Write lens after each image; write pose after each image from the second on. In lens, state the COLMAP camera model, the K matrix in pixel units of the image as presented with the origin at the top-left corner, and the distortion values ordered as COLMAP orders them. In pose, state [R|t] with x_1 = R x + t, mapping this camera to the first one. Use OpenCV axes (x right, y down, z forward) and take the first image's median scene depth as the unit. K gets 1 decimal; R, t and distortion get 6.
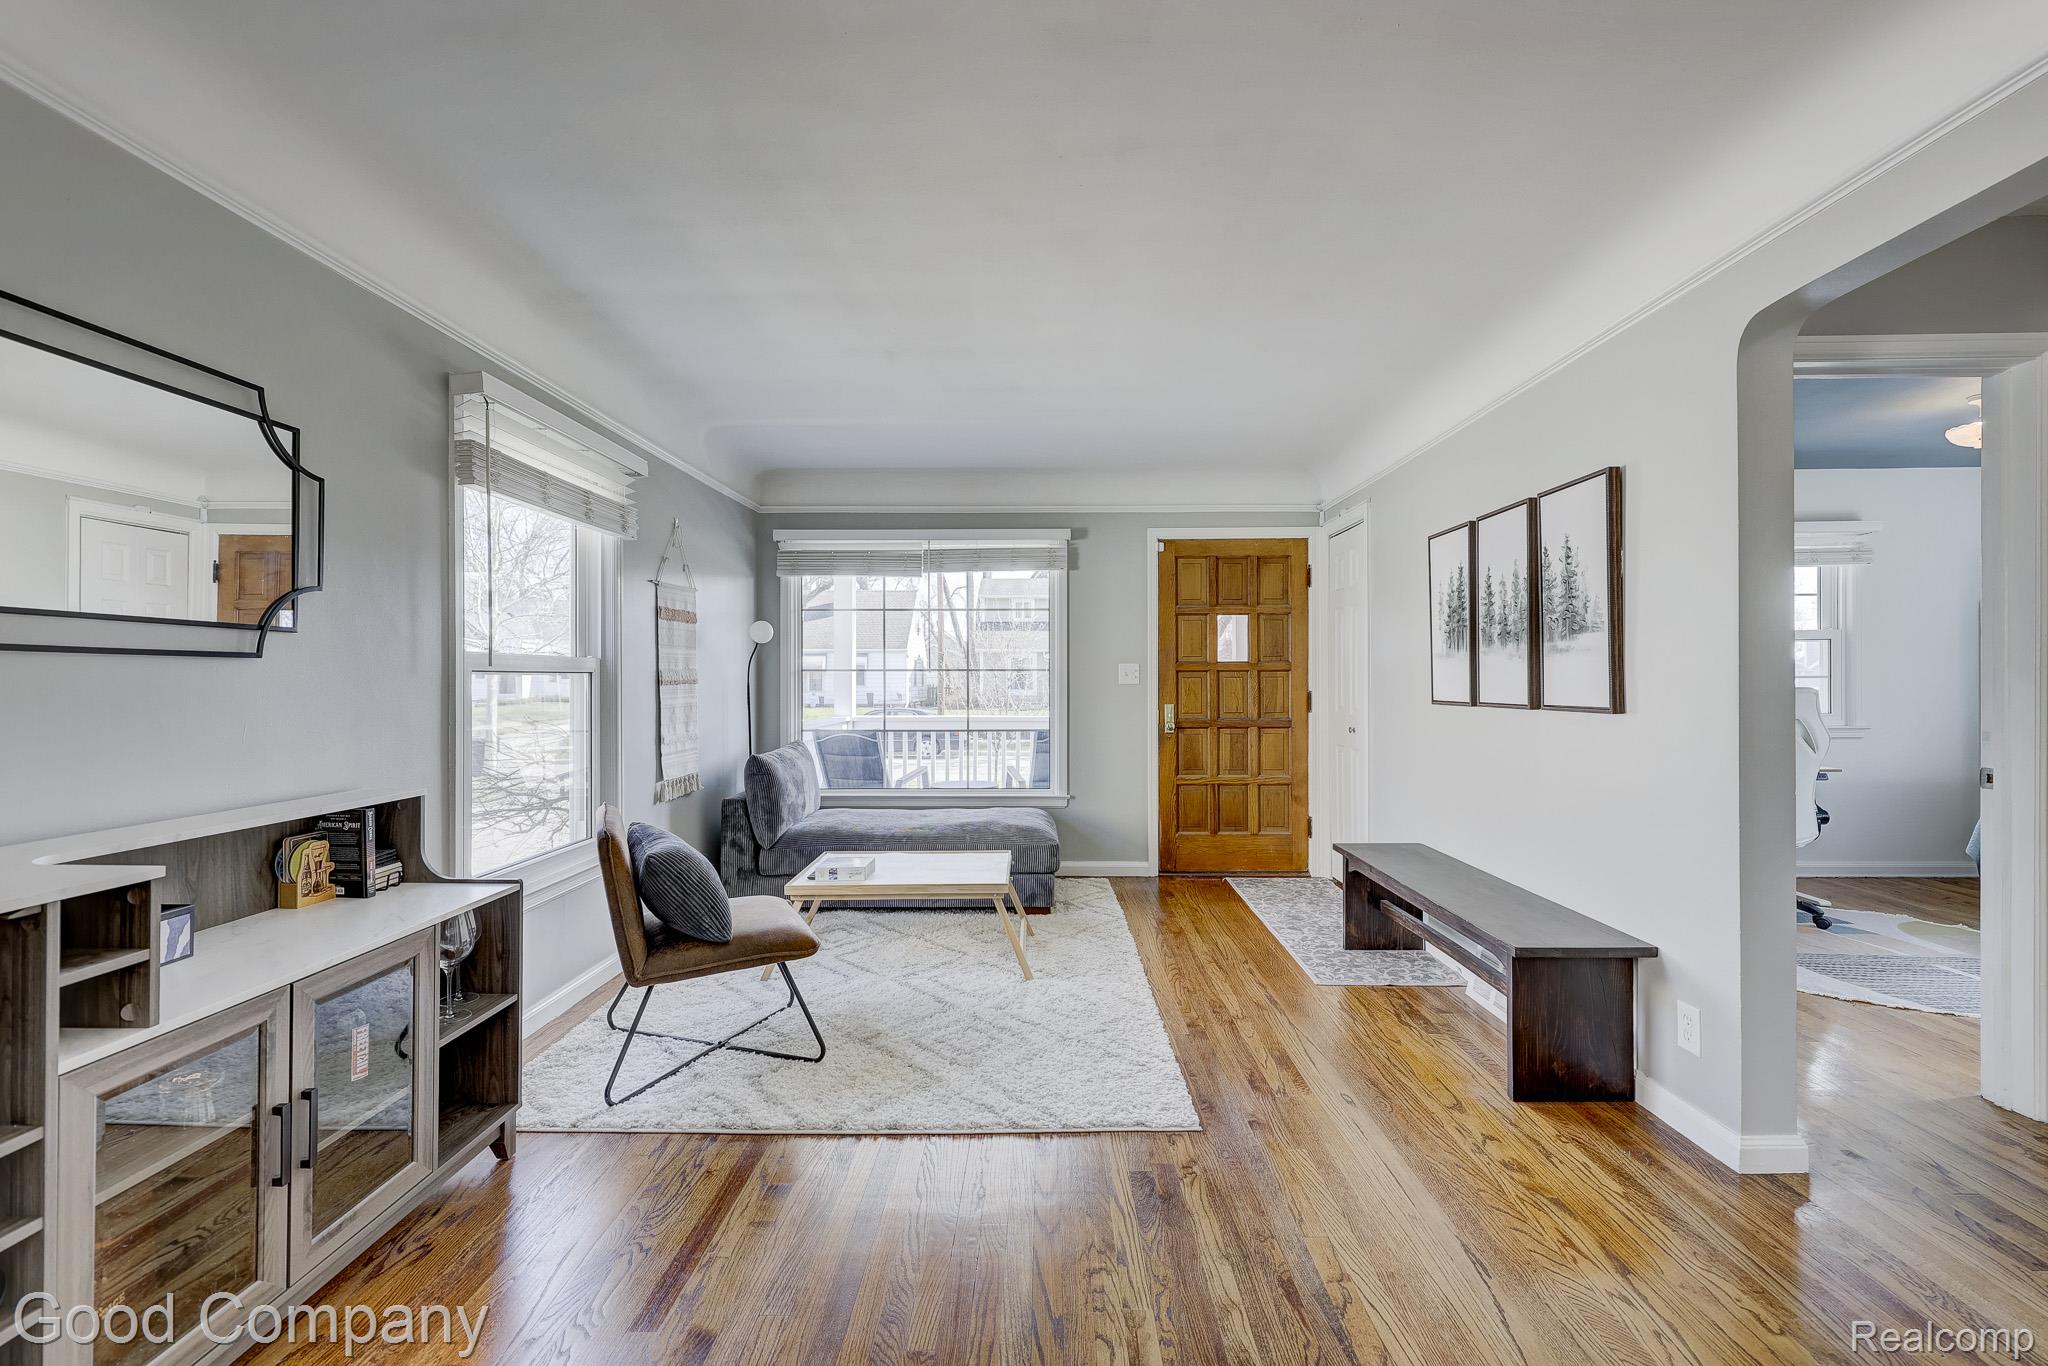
lens RADIAL K [[860.8, 0, 1036.3], [0, 860.8, 677.0], [0, 0, 1]] dist [-0.000209, -0.000248]
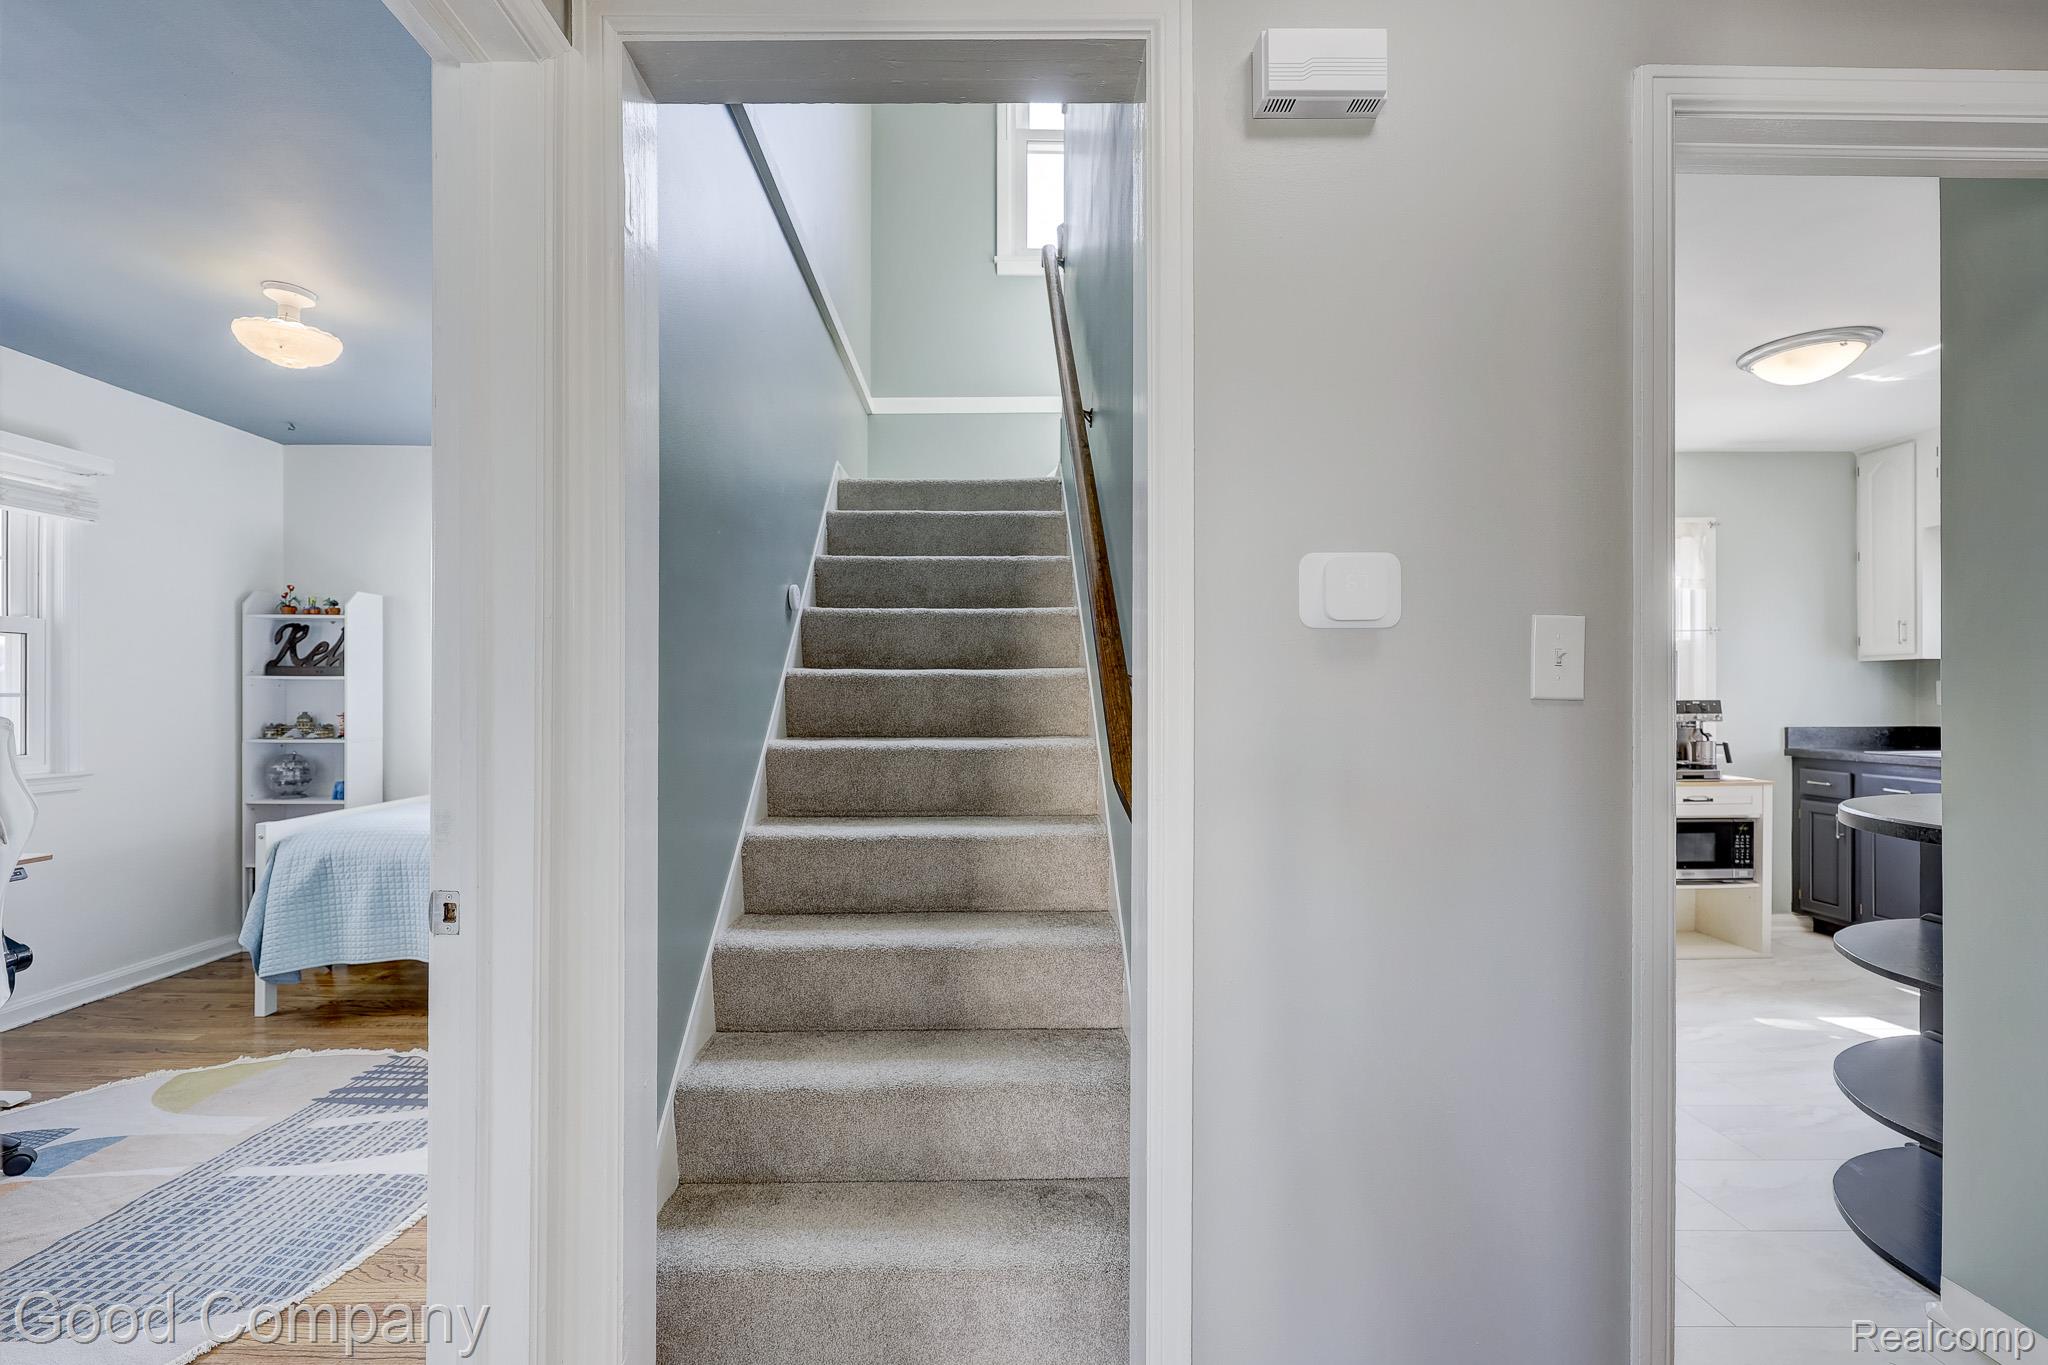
lens RADIAL K [[860.8, 0, 994.1], [0, 860.8, 699.4], [0, 0, 1]] dist [-0.000209, -0.000248]
pose [[-0.030914, 0.000916, 0.999522, 0.468707], [-0.004352, 0.999990, -0.001051, 0.000897], [-0.999513, -0.004382, -0.030910, 0.533988]]
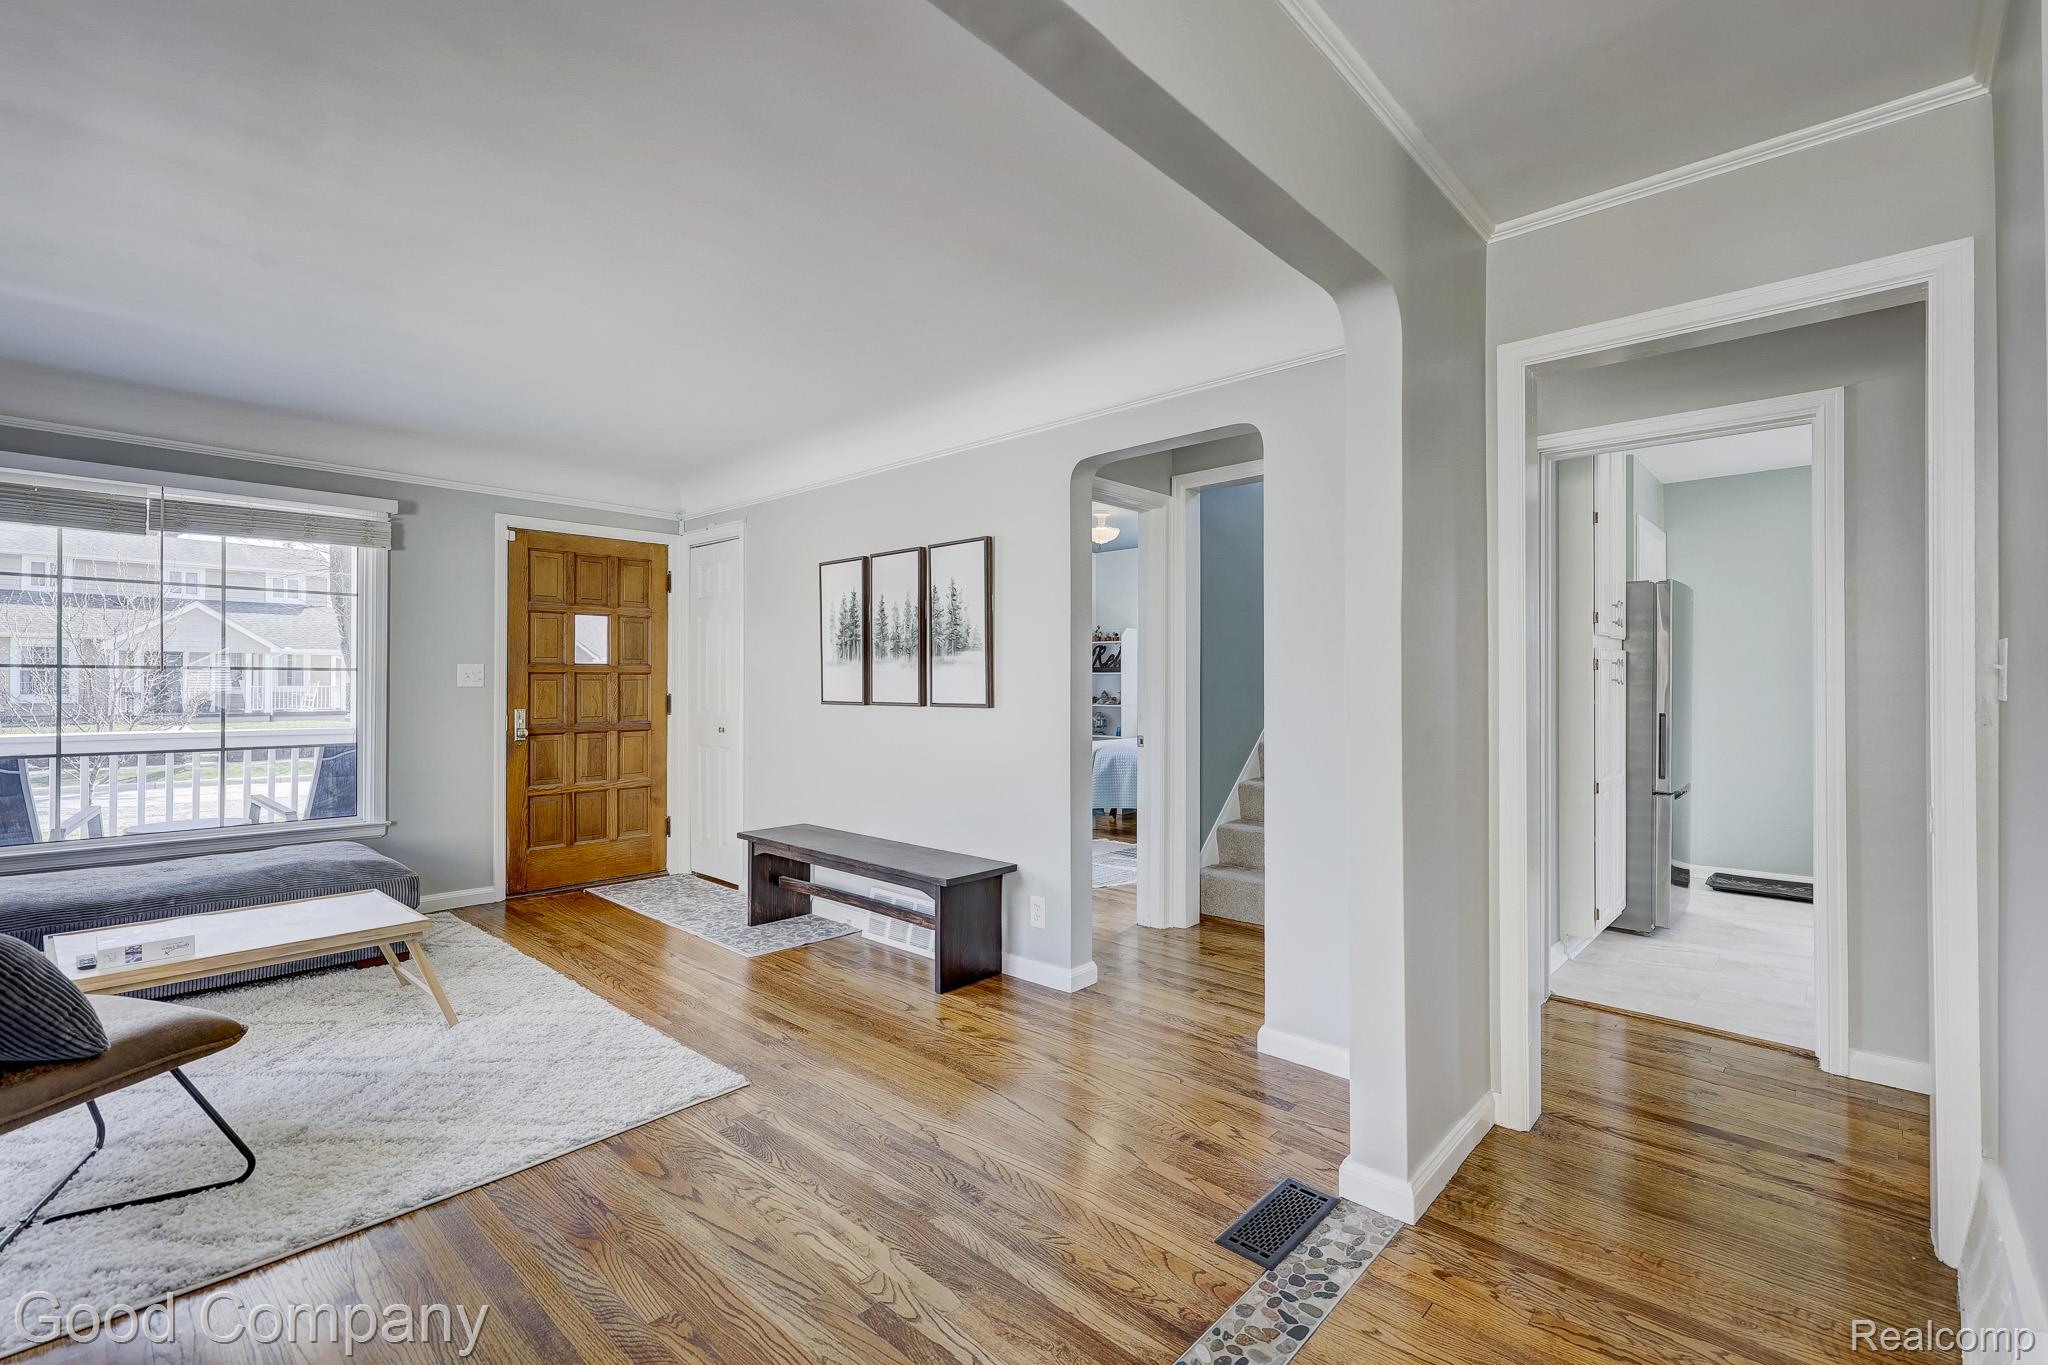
lens RADIAL K [[895.7, 0, 992.8], [0, 895.7, 676.5], [0, 0, 1]] dist [0.000822, -0.001421]
pose [[0.688905, 0.008899, 0.724797, -0.313652], [-0.006458, 0.999960, -0.006139, -0.000837], [-0.724823, -0.000452, 0.688935, -0.026318]]
